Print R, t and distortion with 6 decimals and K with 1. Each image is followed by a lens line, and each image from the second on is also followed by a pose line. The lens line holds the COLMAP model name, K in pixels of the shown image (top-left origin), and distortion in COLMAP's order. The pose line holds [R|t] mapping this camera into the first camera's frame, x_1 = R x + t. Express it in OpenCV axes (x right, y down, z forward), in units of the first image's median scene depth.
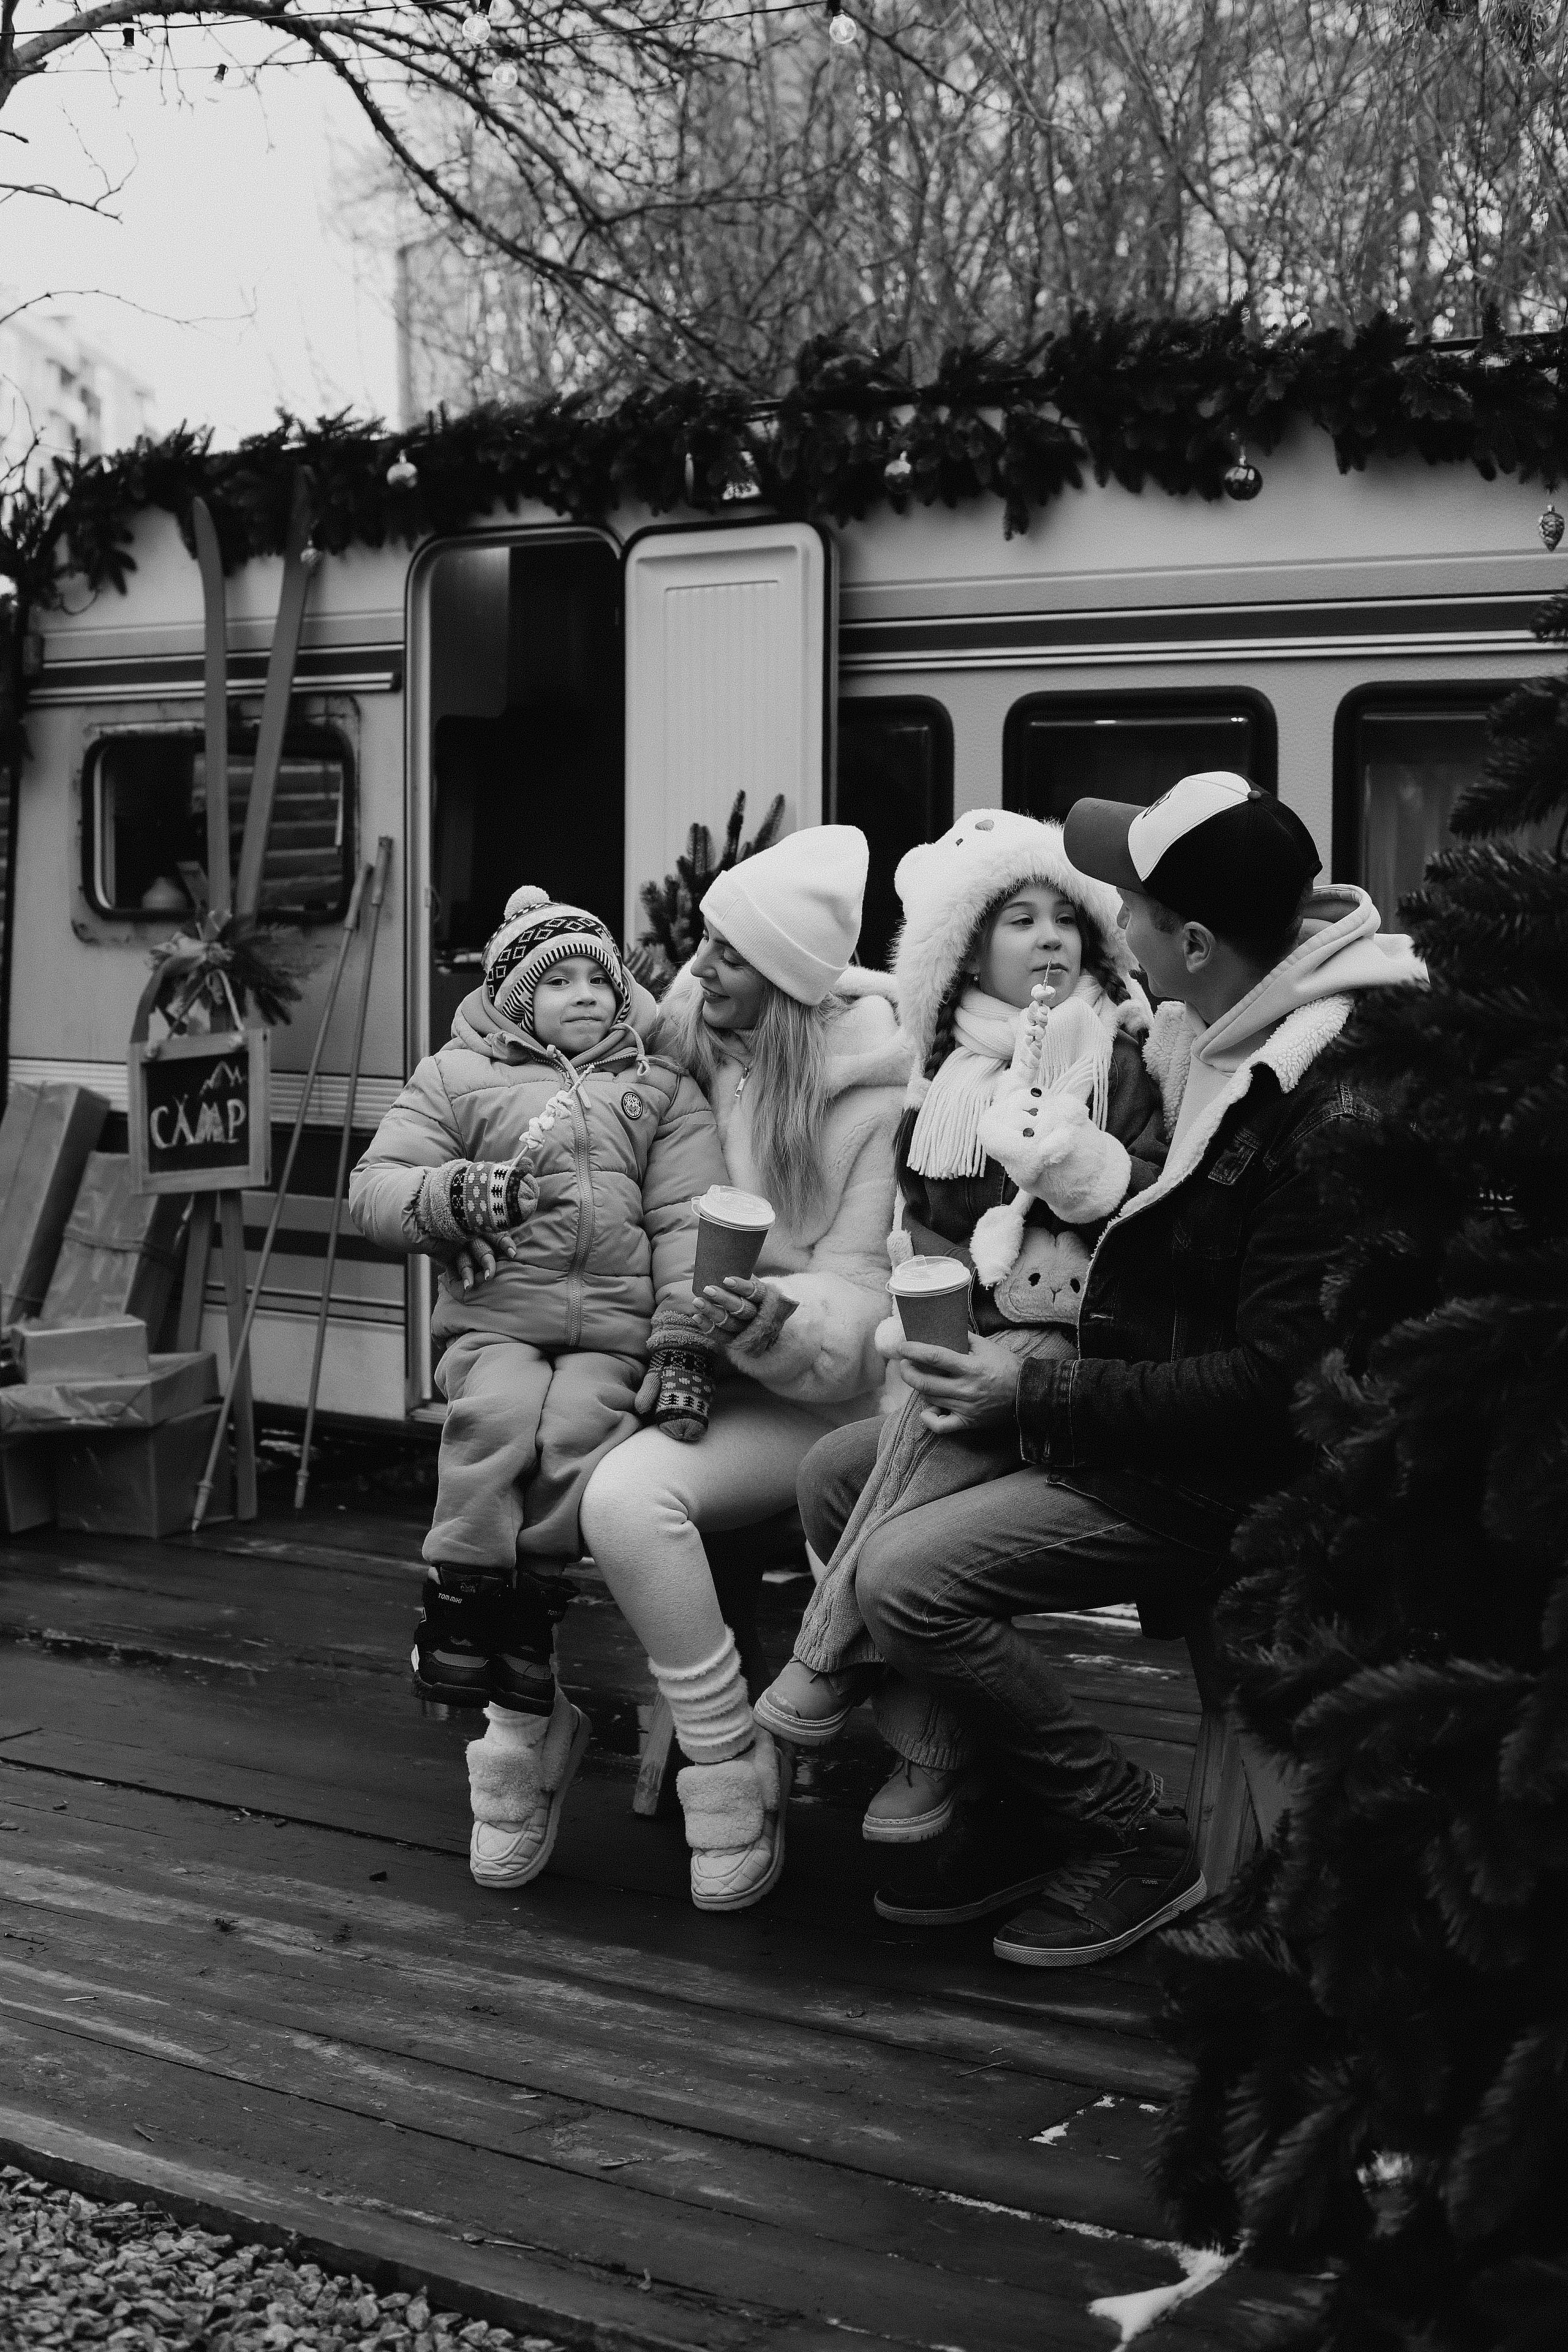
lens RADIAL K [[3505.7, 0, 784.0], [0, 3505.7, 1176.0], [0, 0, 1]] dist [-0.088057, -0.091499]
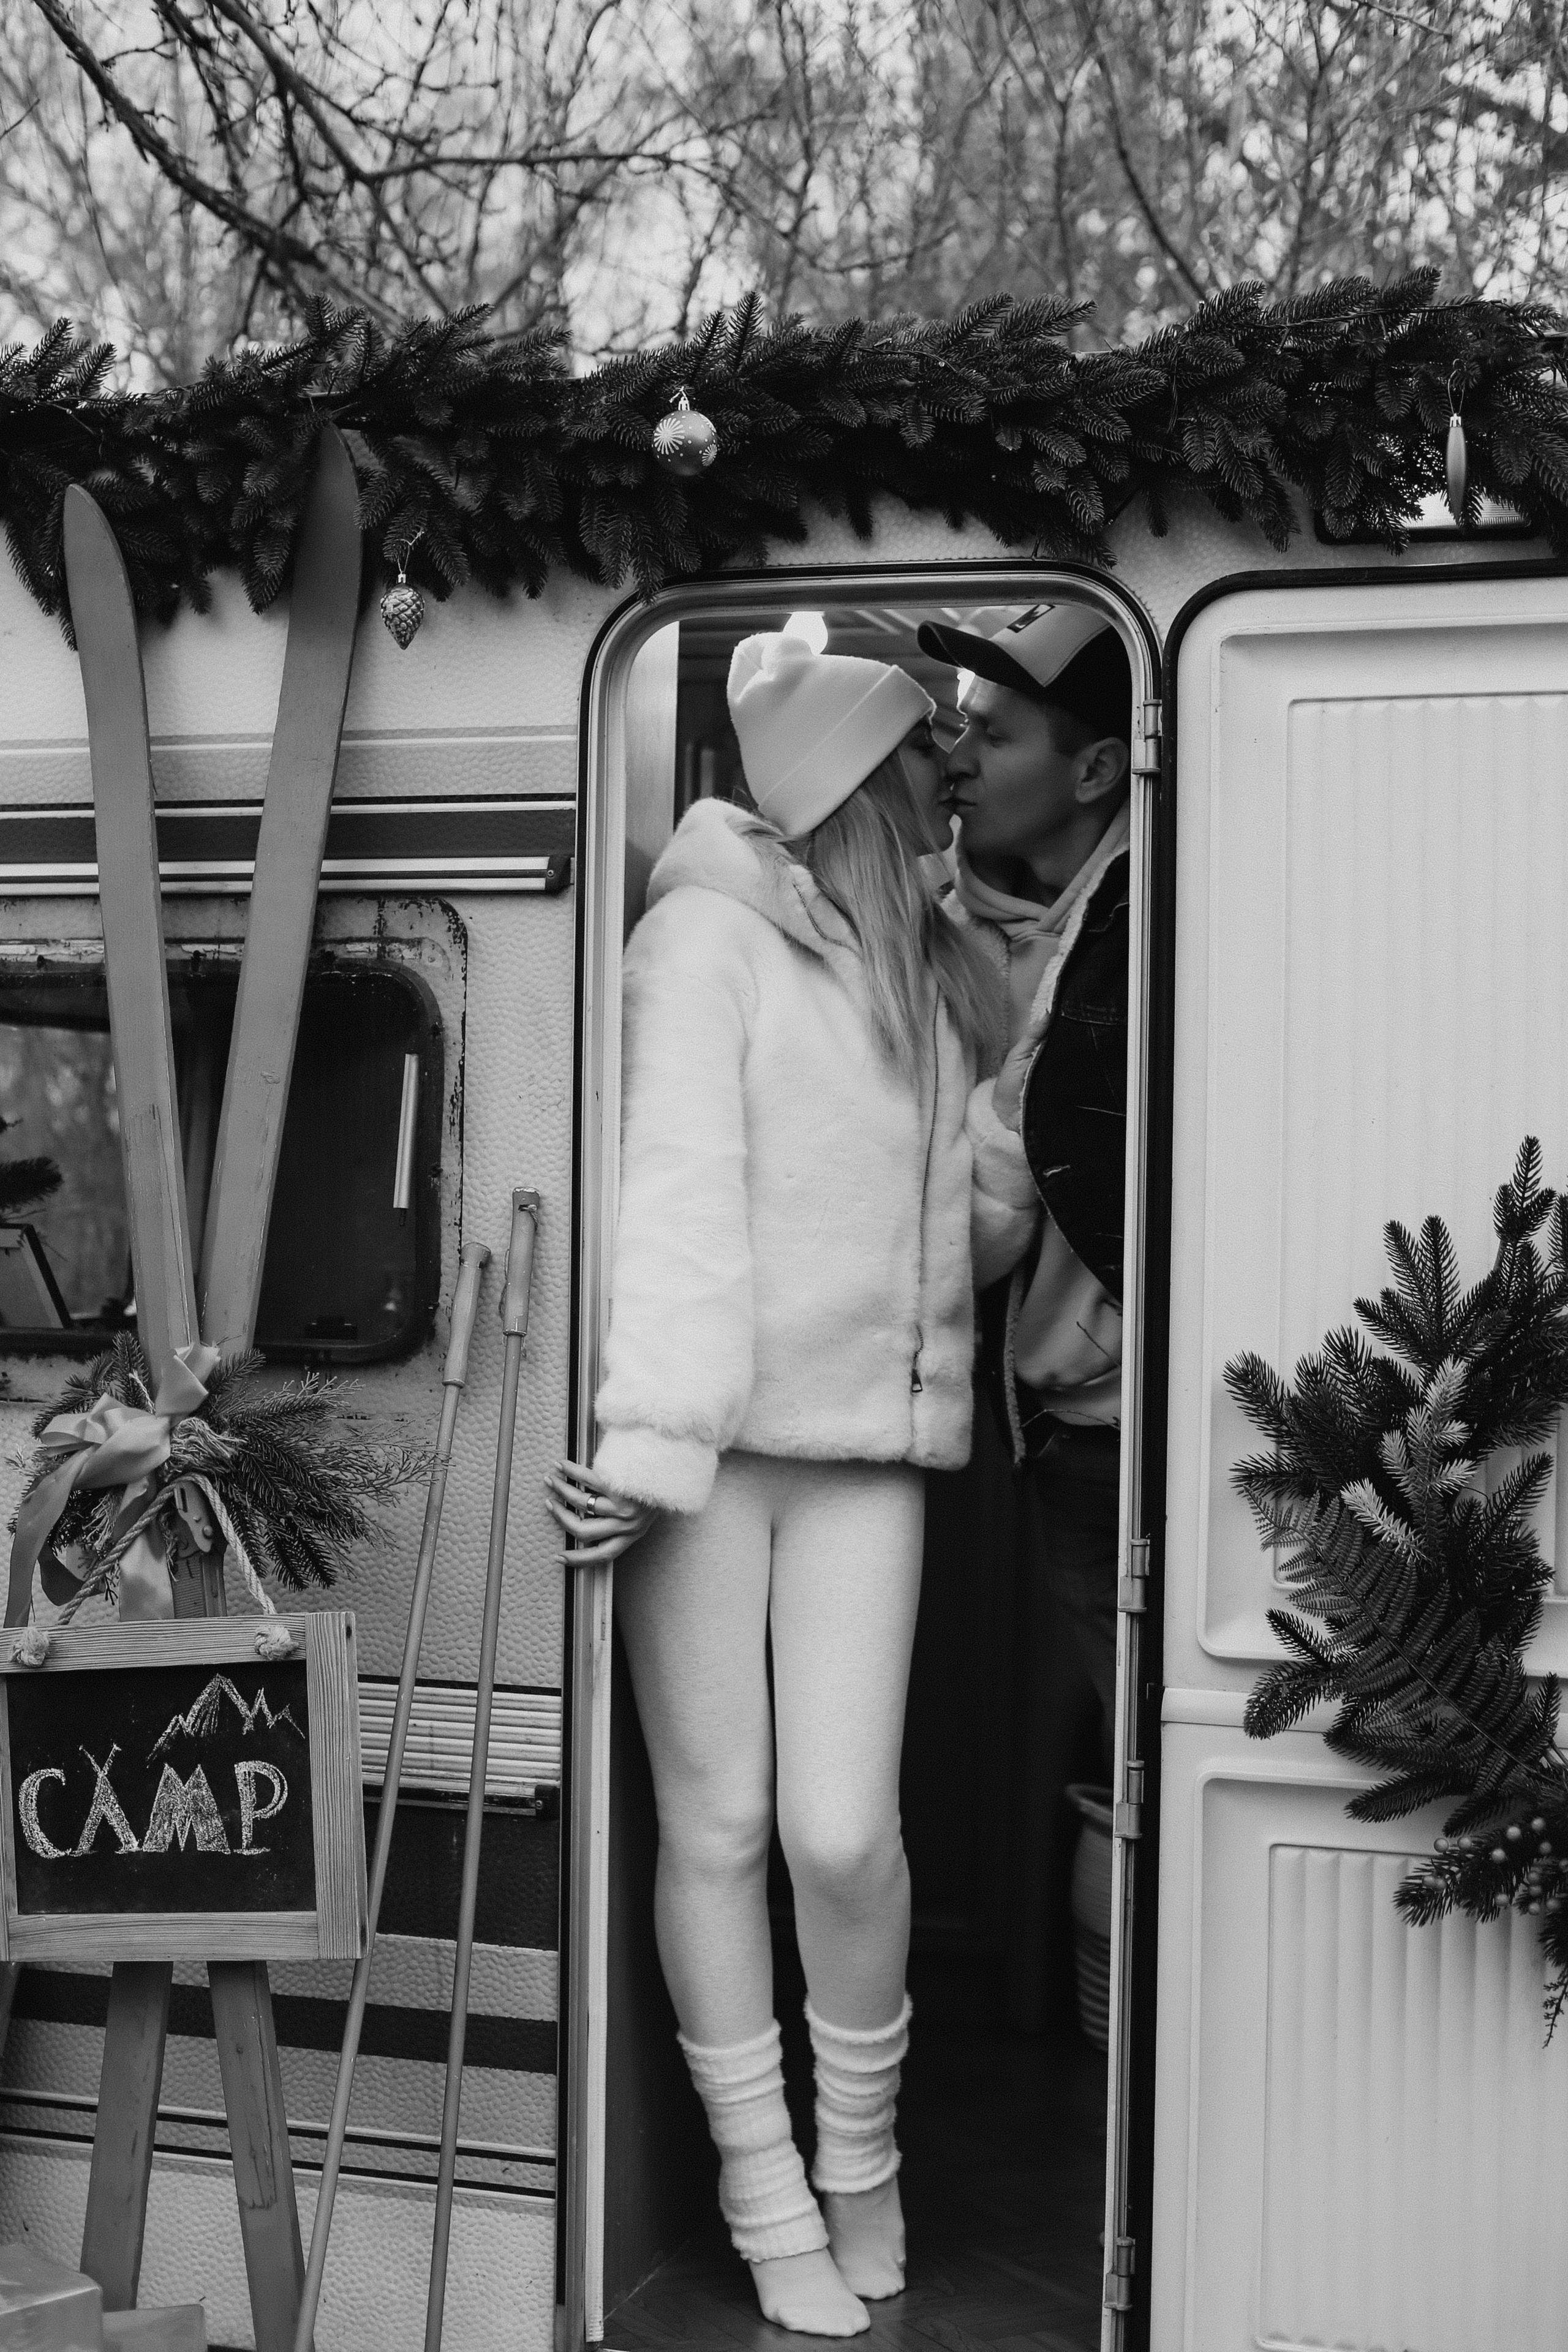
lens RADIAL K [[3505.7, 0, 784.0], [0, 3505.7, 1176.0], [0, 0, 1]] dist [-0.088057, -0.091499]
pose [[0.944638, 0.007735, 0.328024, -0.258383], [0.016233, 0.997396, -0.070266, -0.069673], [-0.327713, 0.071700, 0.942053, 0.572572]]
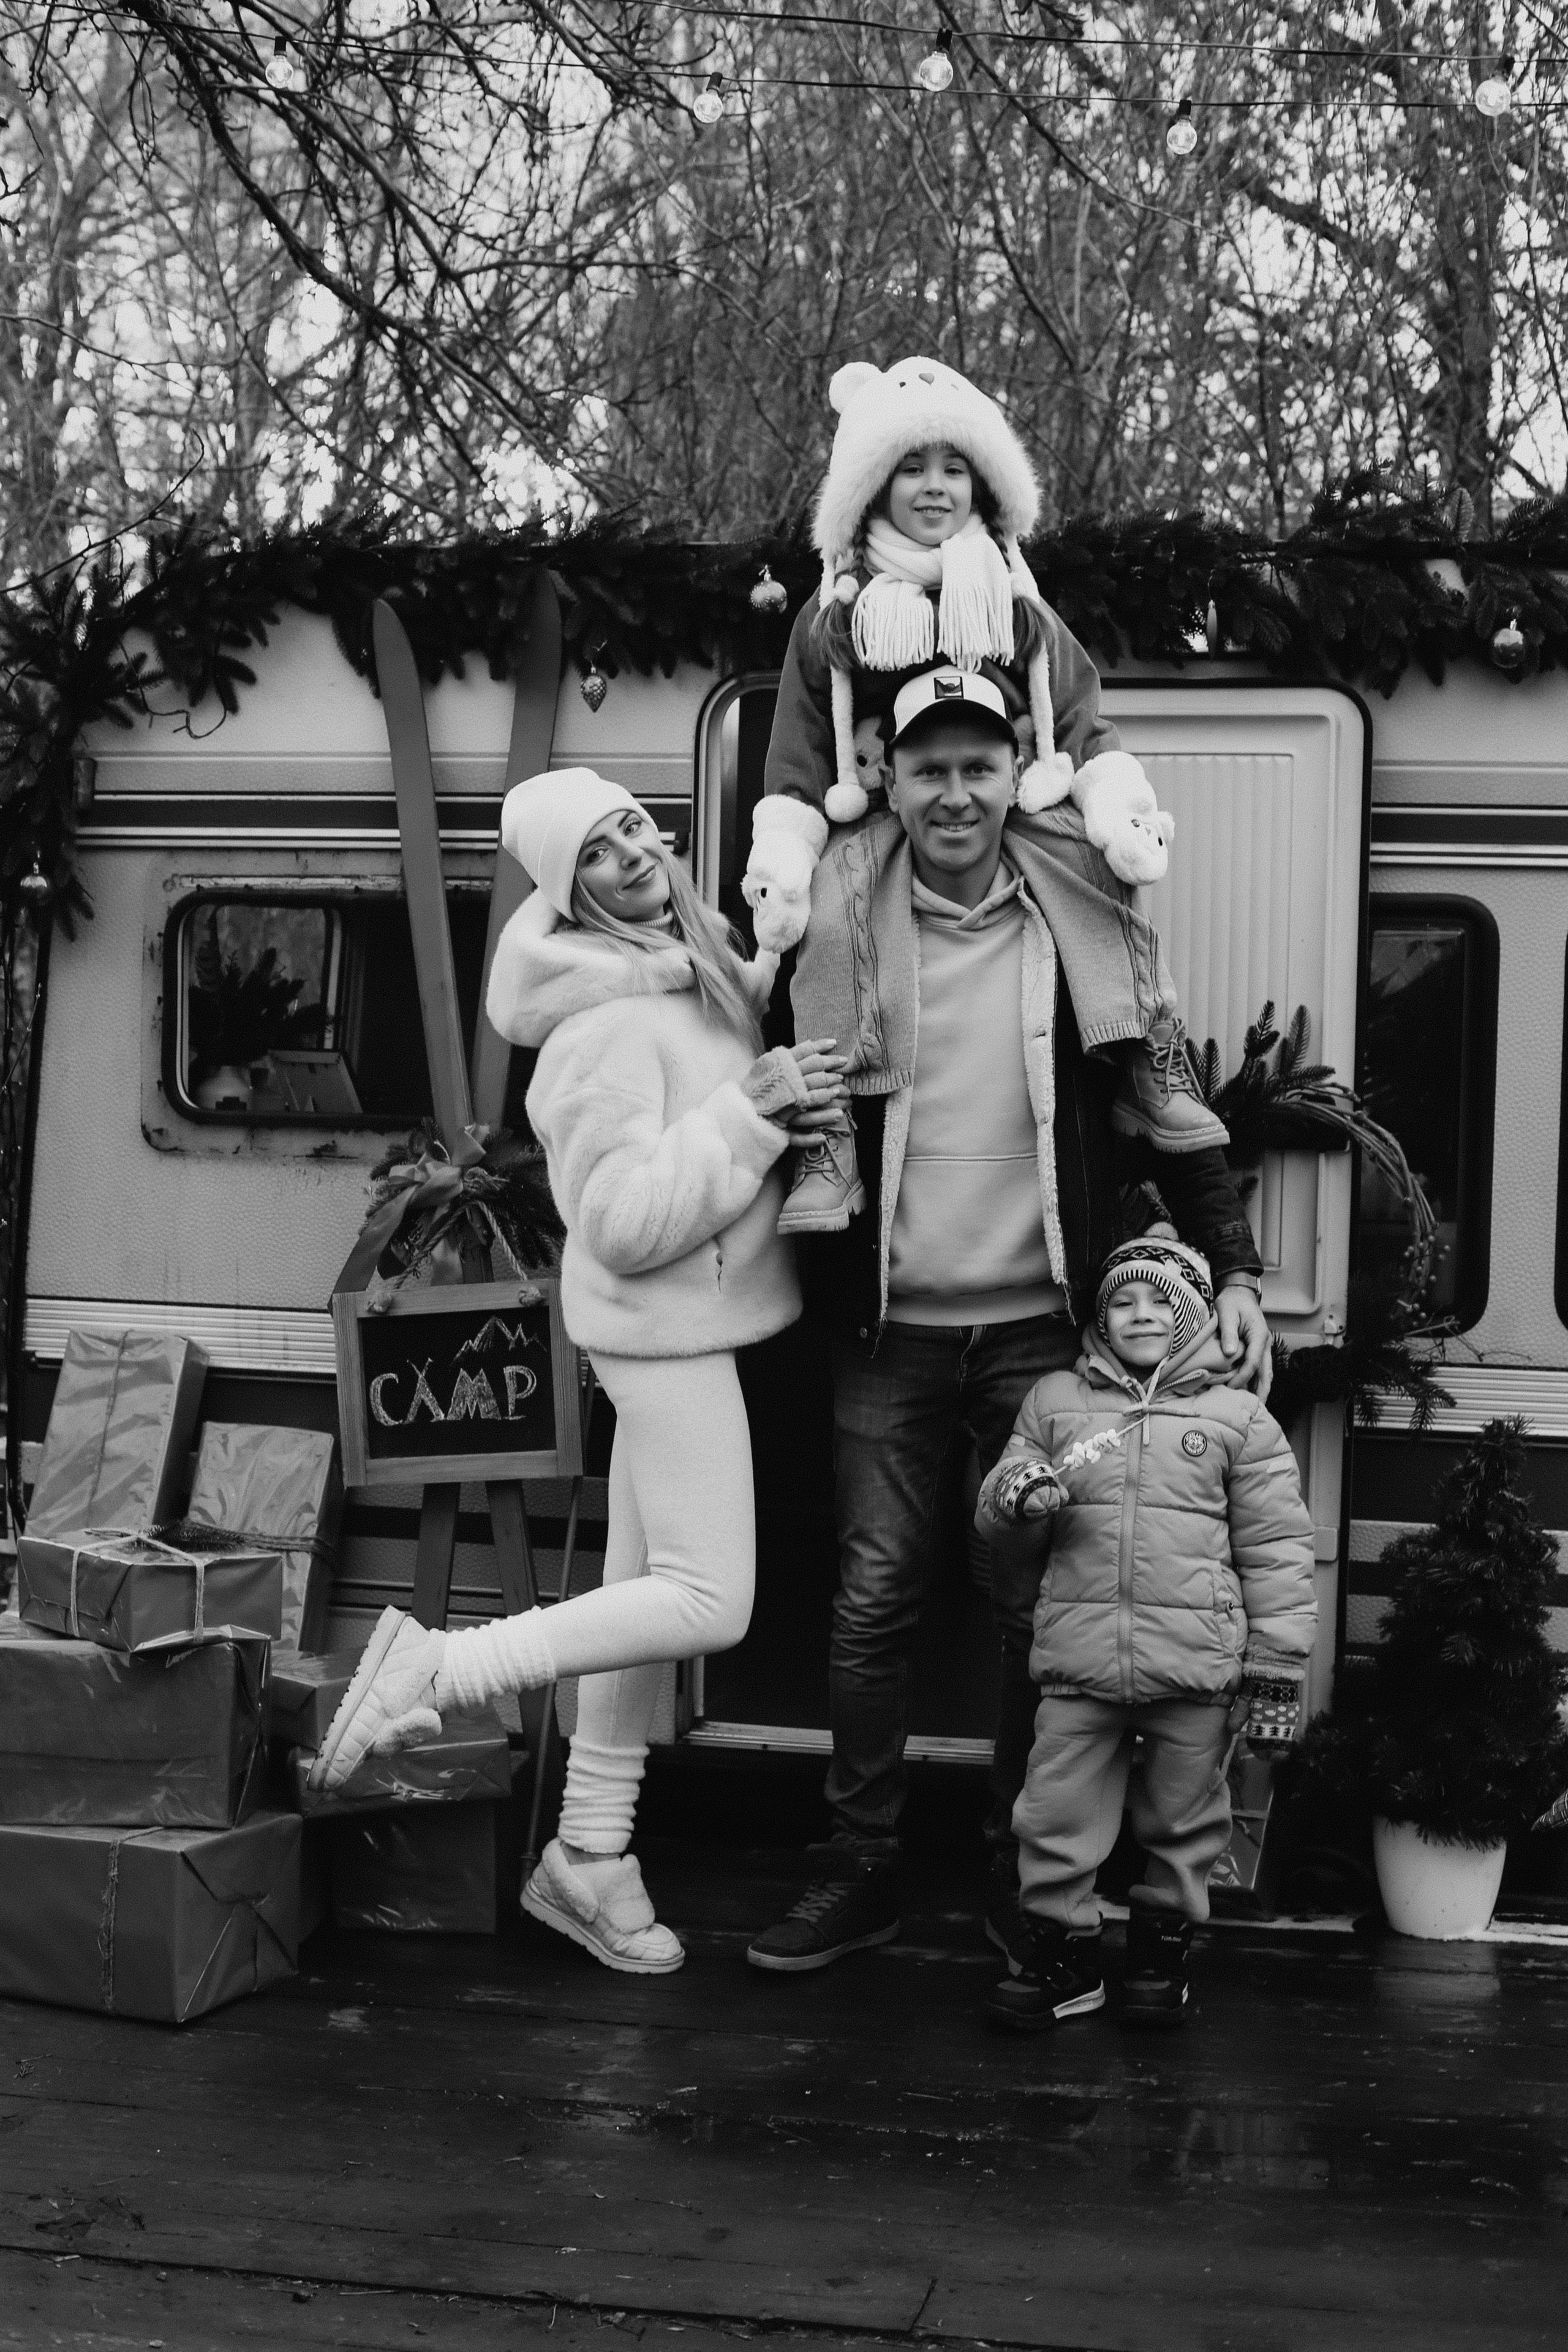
lens RADIAL K [[3505.7, 0, 784.0], [0, 3505.7, 1176.0], [0, 0, 1]] dist [-0.088057, -0.091499]
pose [[0.927378, -0.013285, 0.373890, -0.423576], [0.016437, 0.999851, -0.005244, -0.063766], [-0.373765, 0.011009, 0.927458, 0.252785]]
